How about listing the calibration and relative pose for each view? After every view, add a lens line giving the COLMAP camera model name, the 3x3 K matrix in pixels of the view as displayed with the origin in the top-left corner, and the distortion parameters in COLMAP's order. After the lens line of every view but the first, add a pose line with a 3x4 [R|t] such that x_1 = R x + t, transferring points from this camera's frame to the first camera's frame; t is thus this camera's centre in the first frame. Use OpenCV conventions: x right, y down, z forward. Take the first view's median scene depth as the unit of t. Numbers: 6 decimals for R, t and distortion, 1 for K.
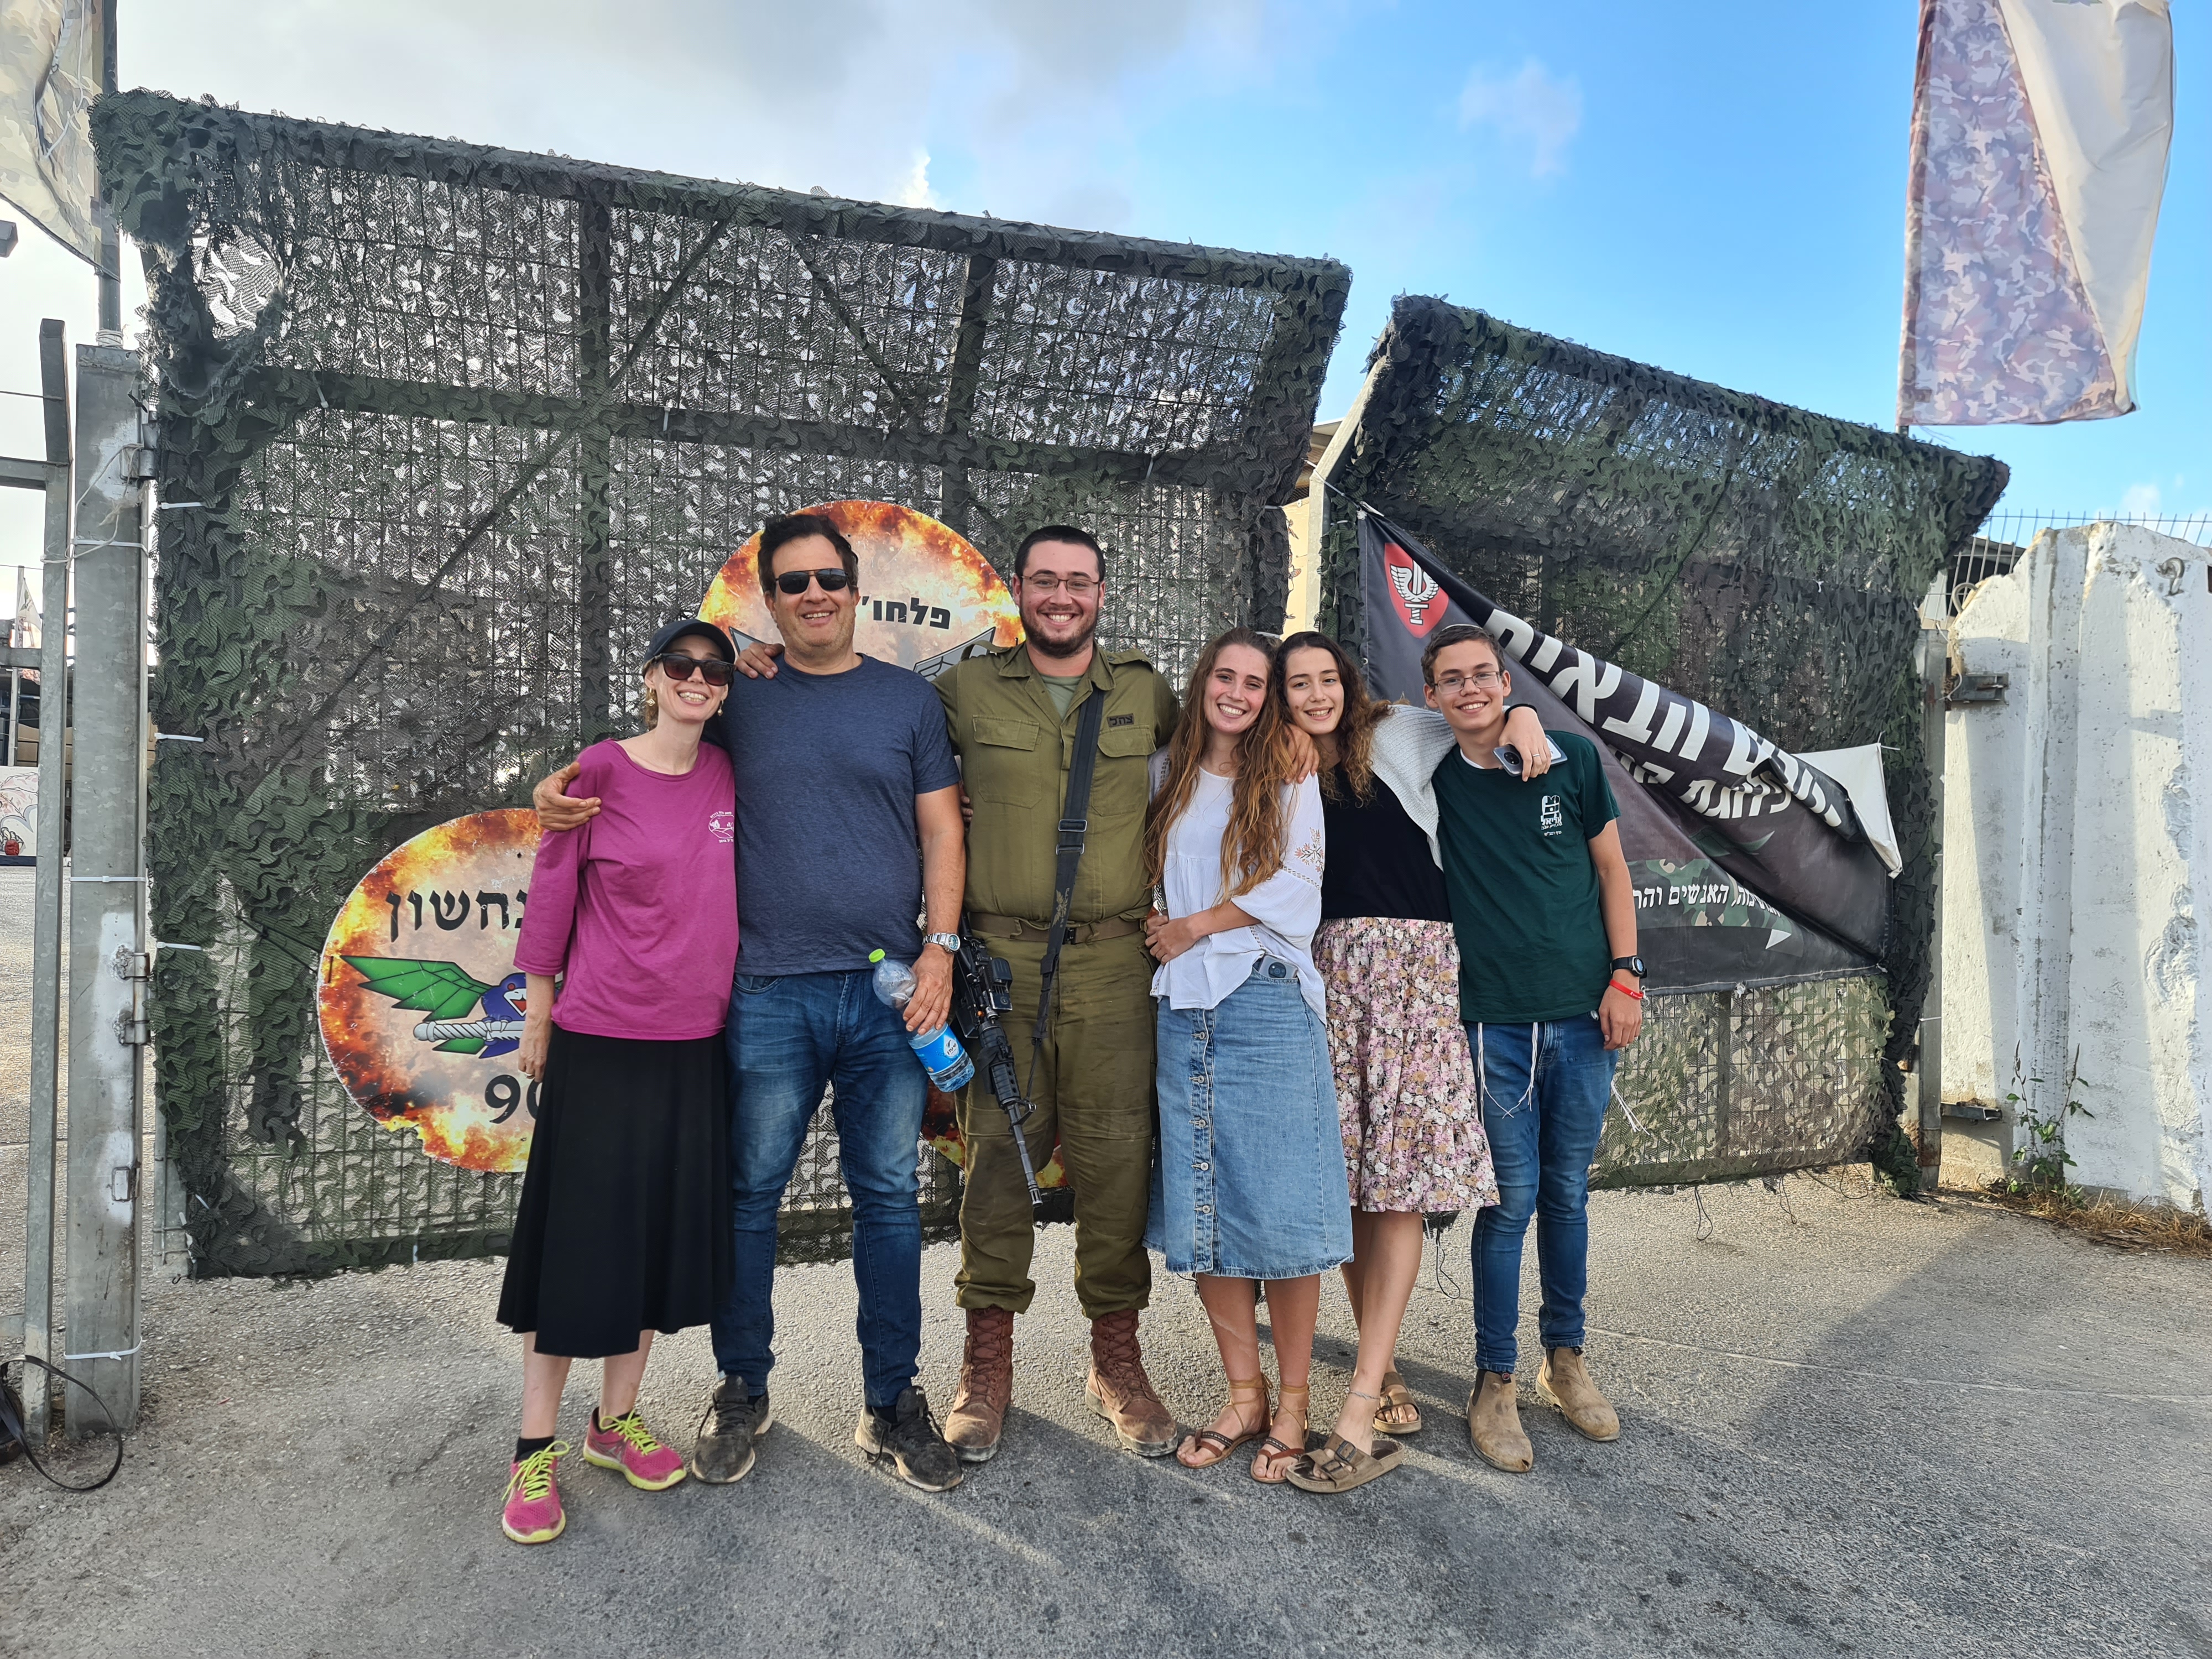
lens RADIAL K [[1591.9, 0, 1128.0], [0, 1591.9, 850.9], [0, 0, 1]] dist [0.075920, -0.058443]
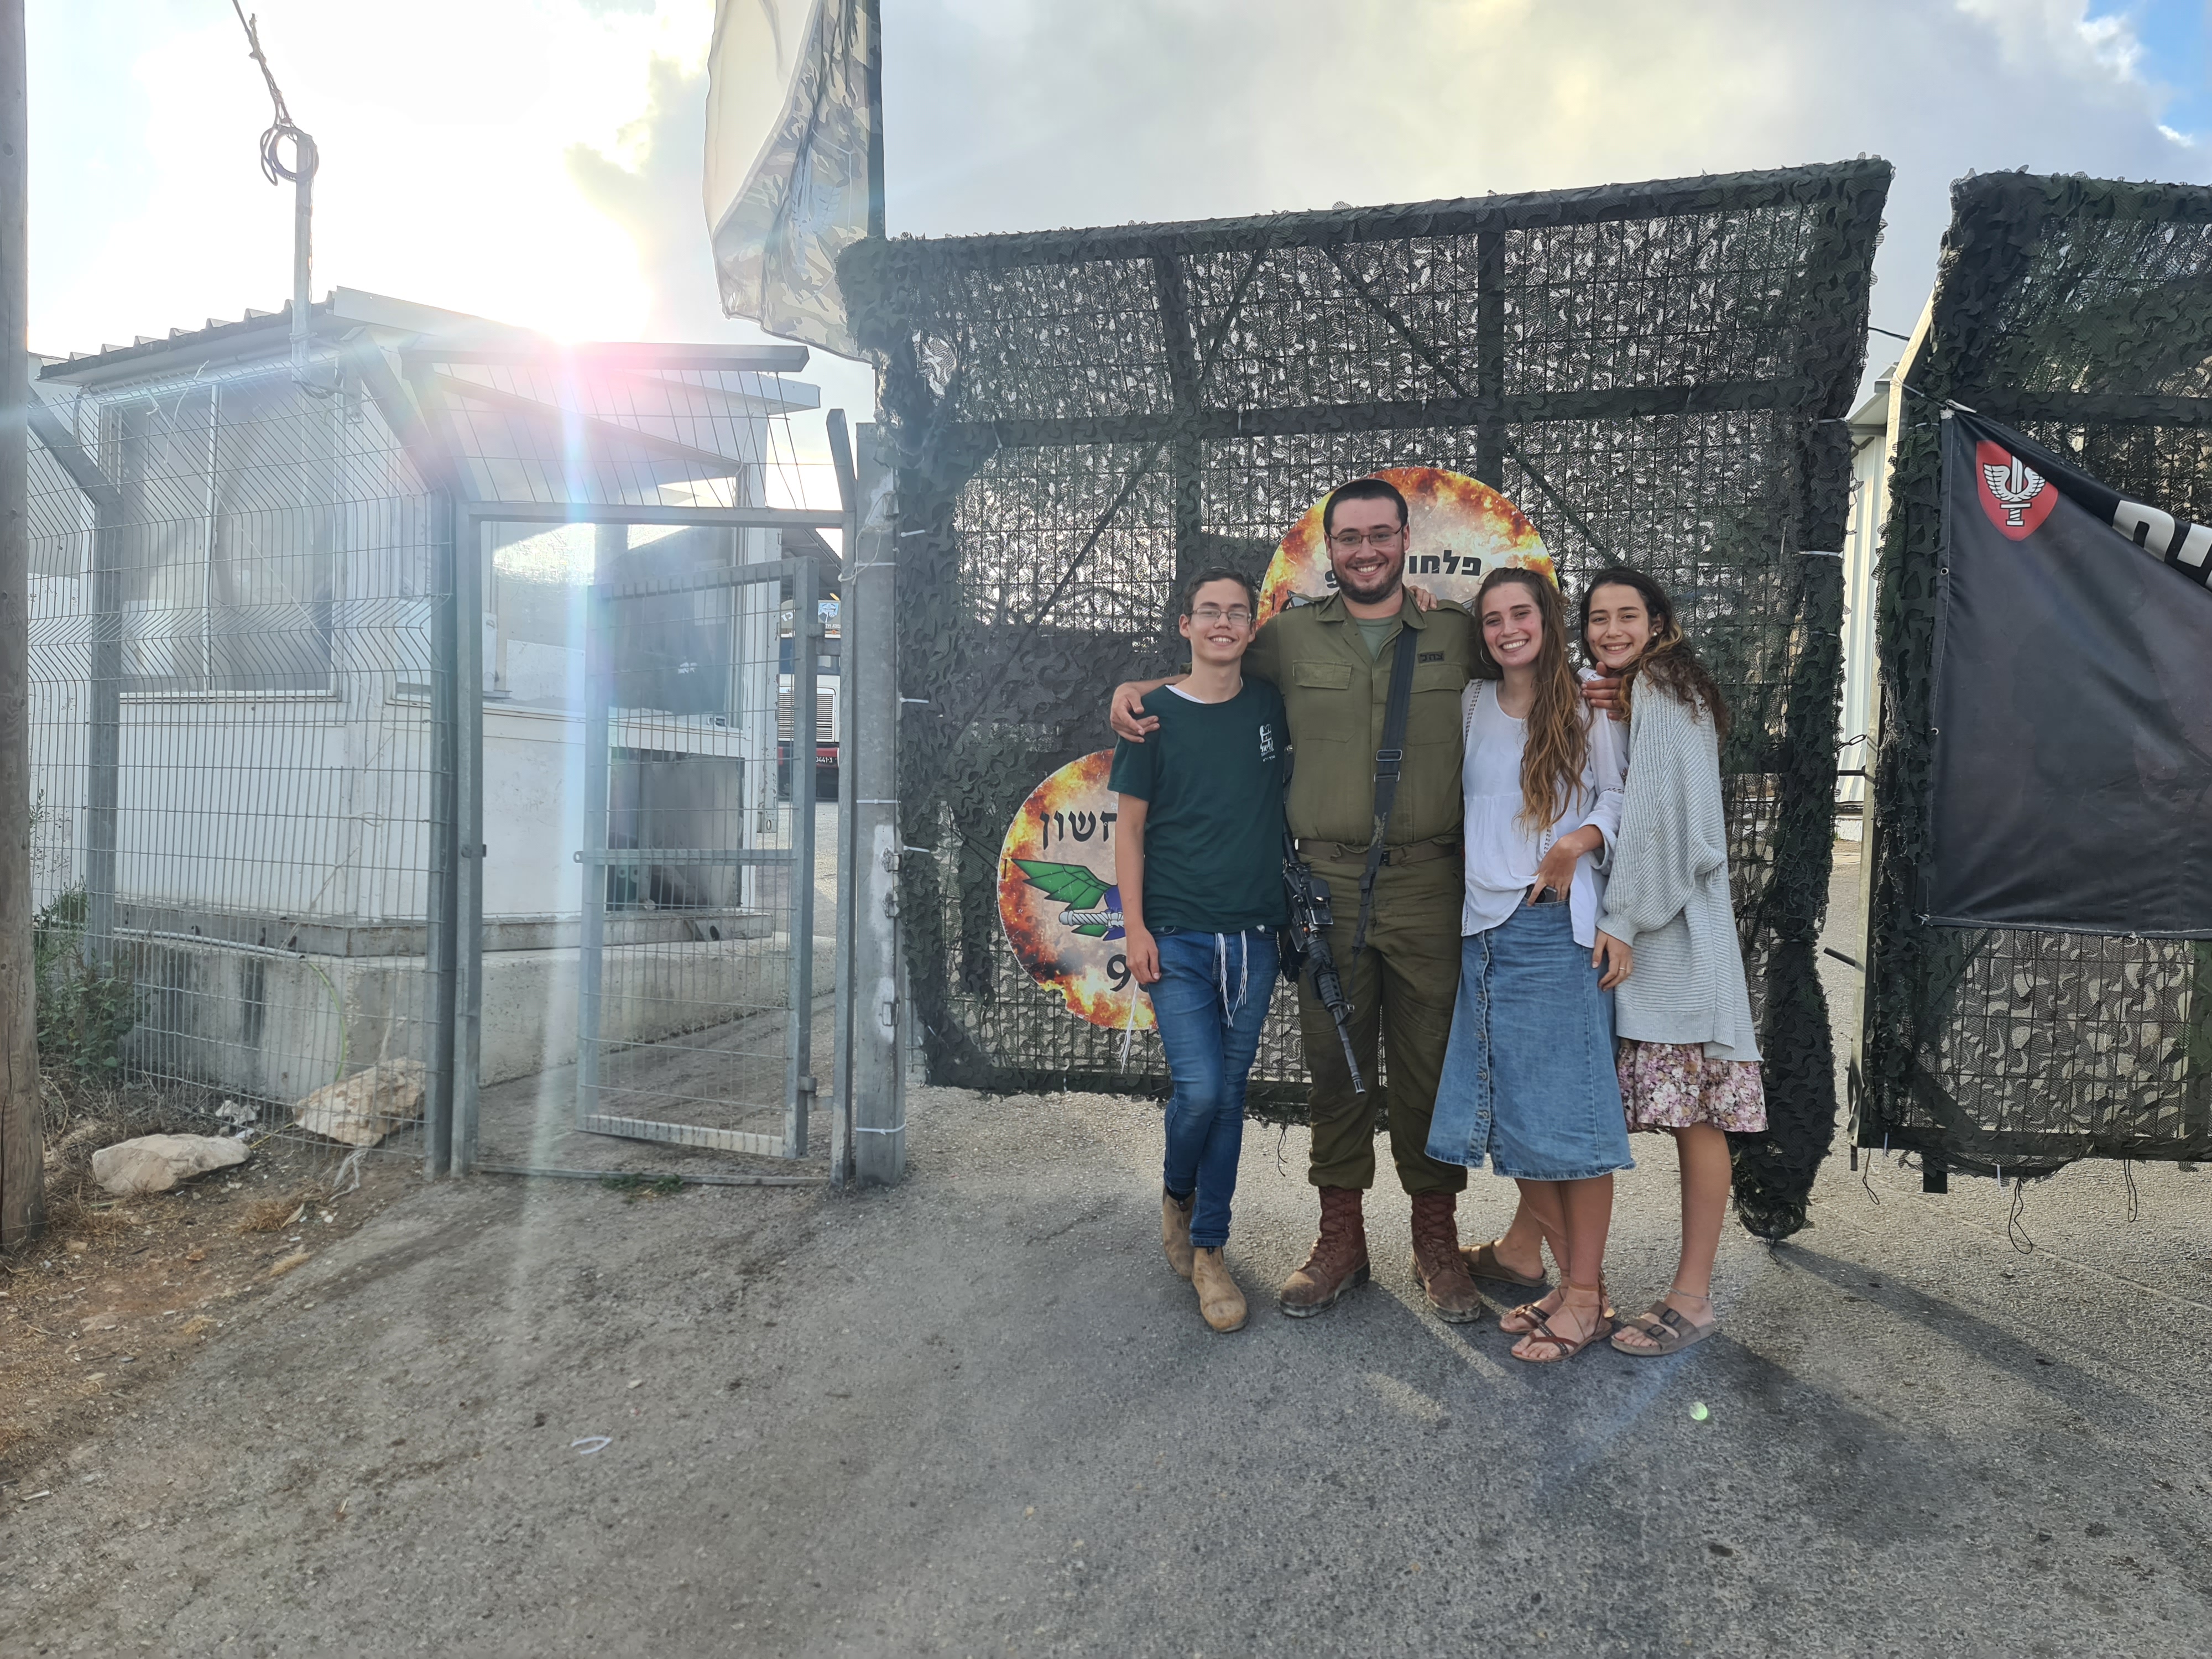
lens RADIAL K [[1585.6, 0, 1158.0], [0, 1585.6, 863.7], [0, 0, 1]] dist [0.069113, -0.048948]
pose [[0.857163, 0.019474, -0.514678, 0.292239], [0.004319, 0.998978, 0.044992, 0.009737], [0.515028, -0.040788, 0.856203, -0.068718]]
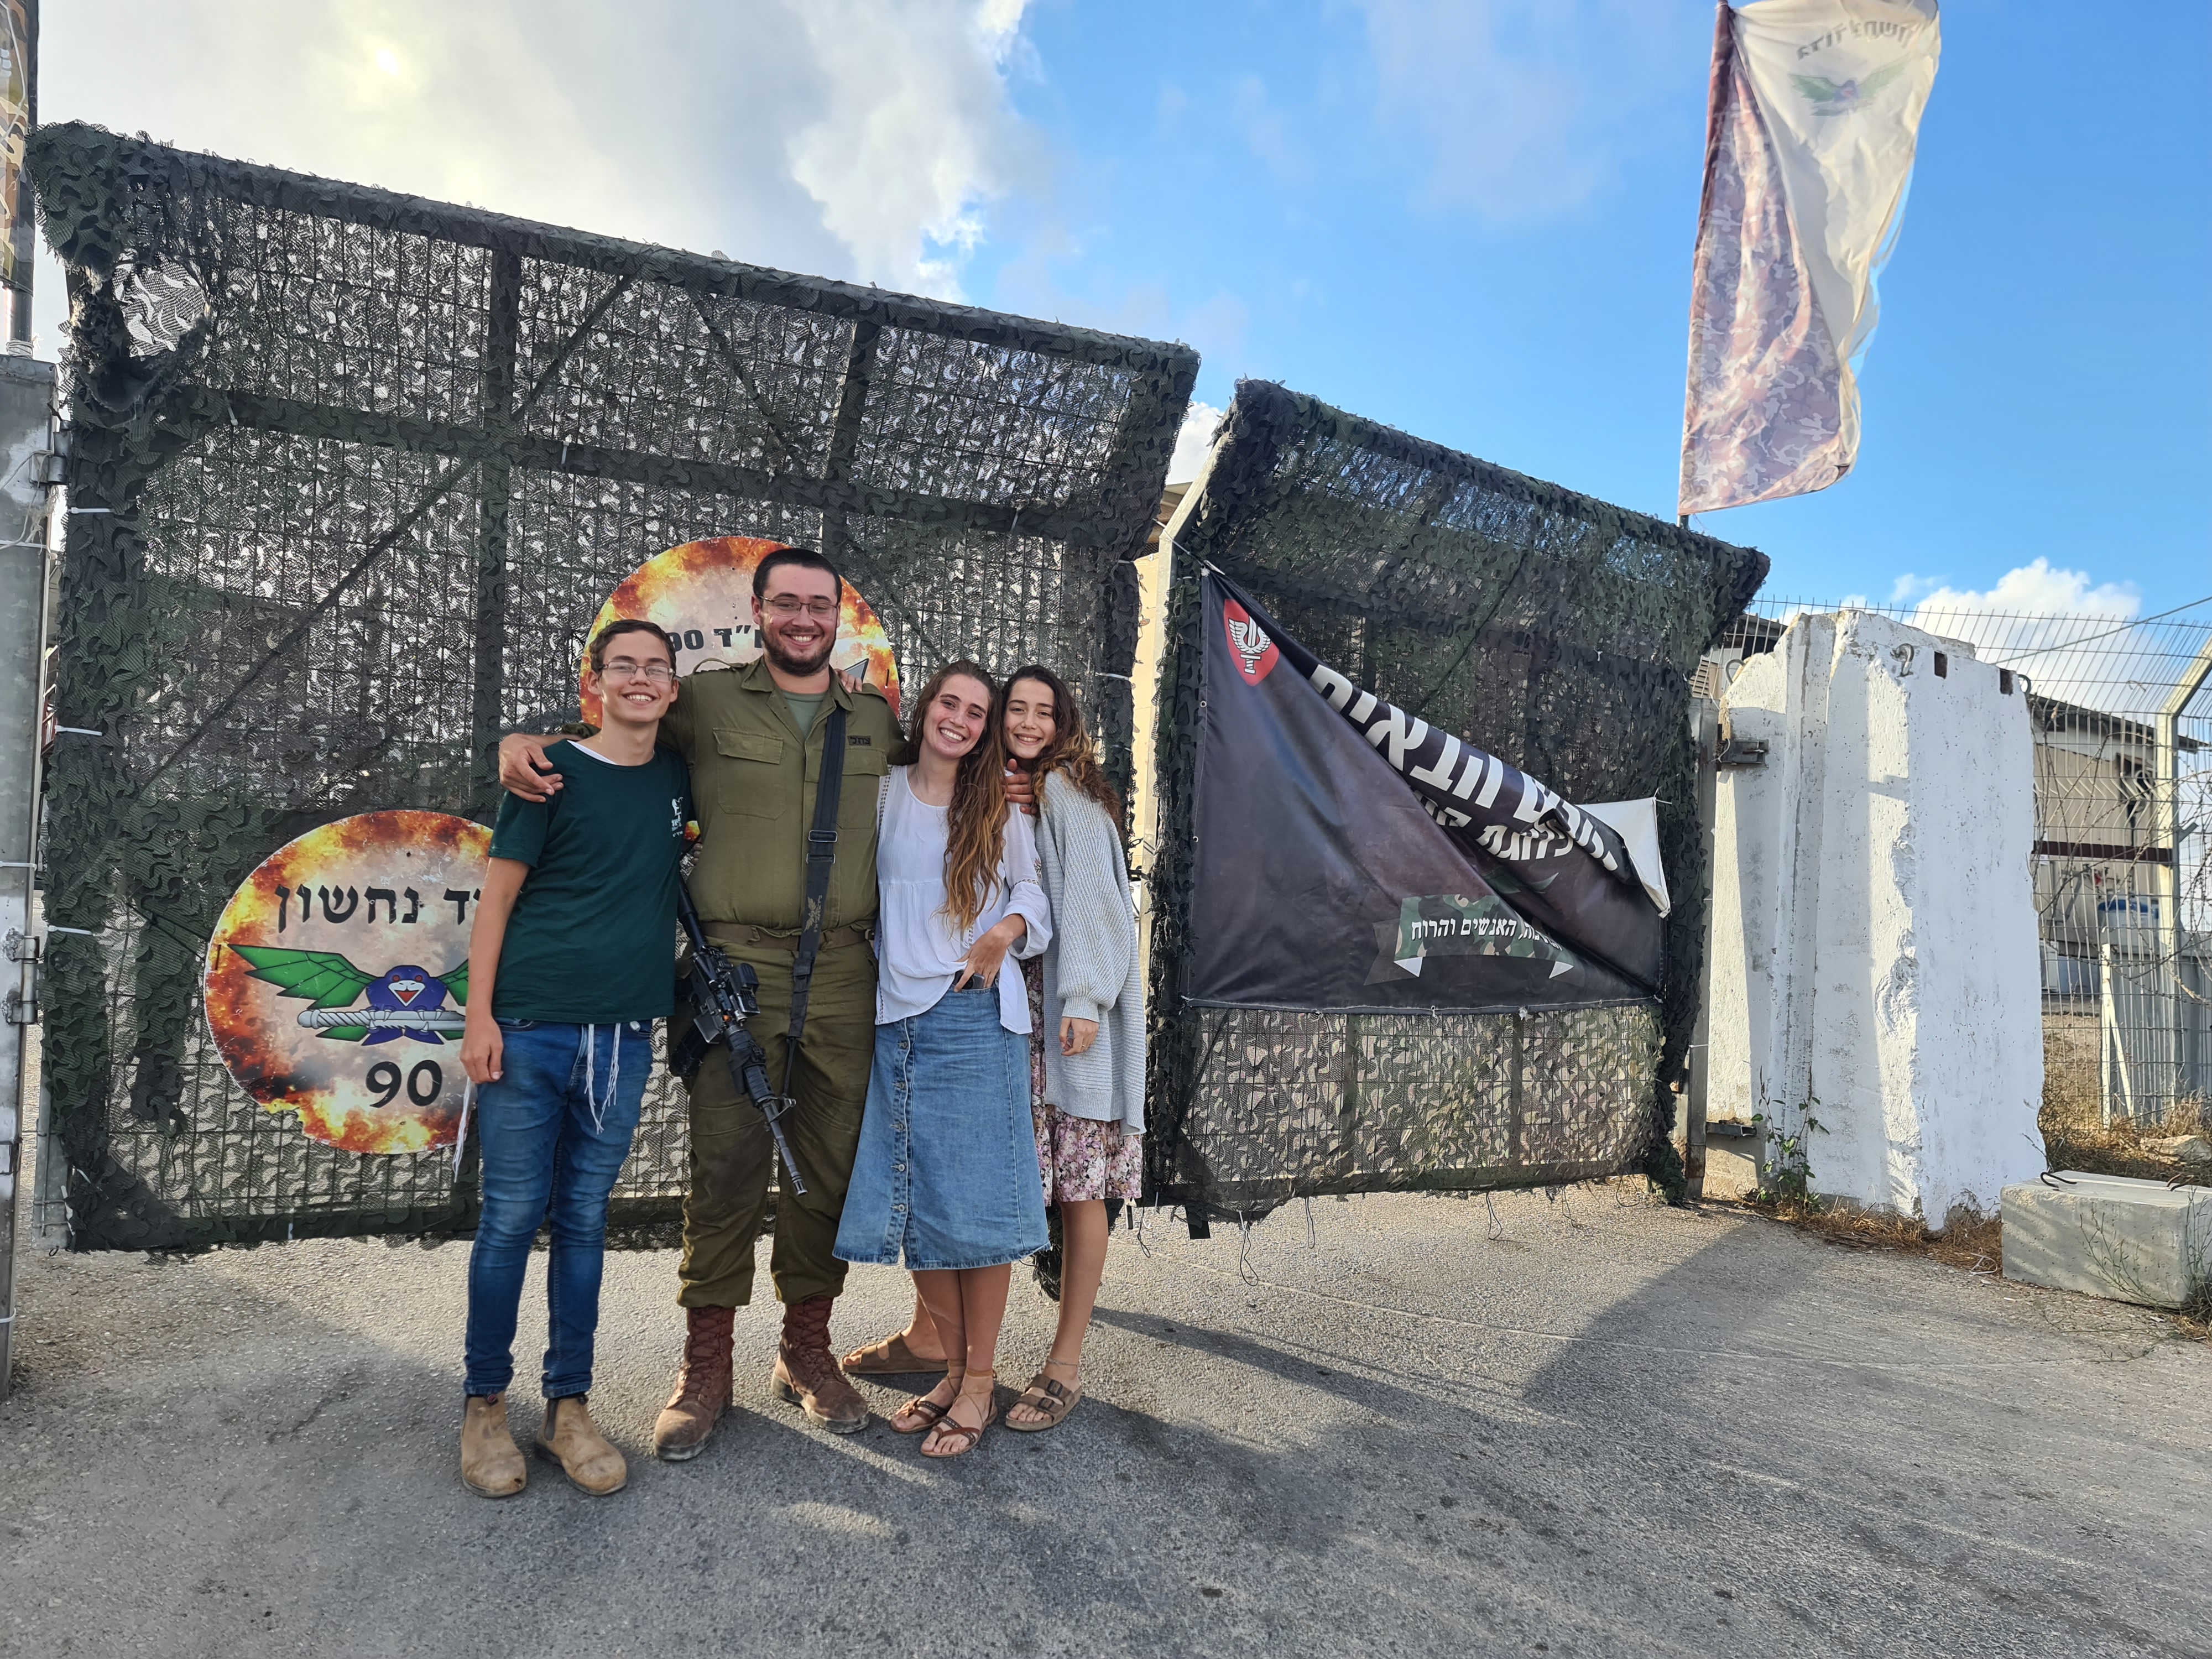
lens RADIAL K [[1600.6, 0, 1141.5], [0, 1600.6, 859.5], [0, 0, 1]] dist [0.085940, -0.072544]
pose [[0.994022, 0.027489, 0.105667, -0.011610], [-0.024830, 0.999343, -0.026396, 0.022740], [-0.106323, 0.023615, 0.994051, -0.115158]]
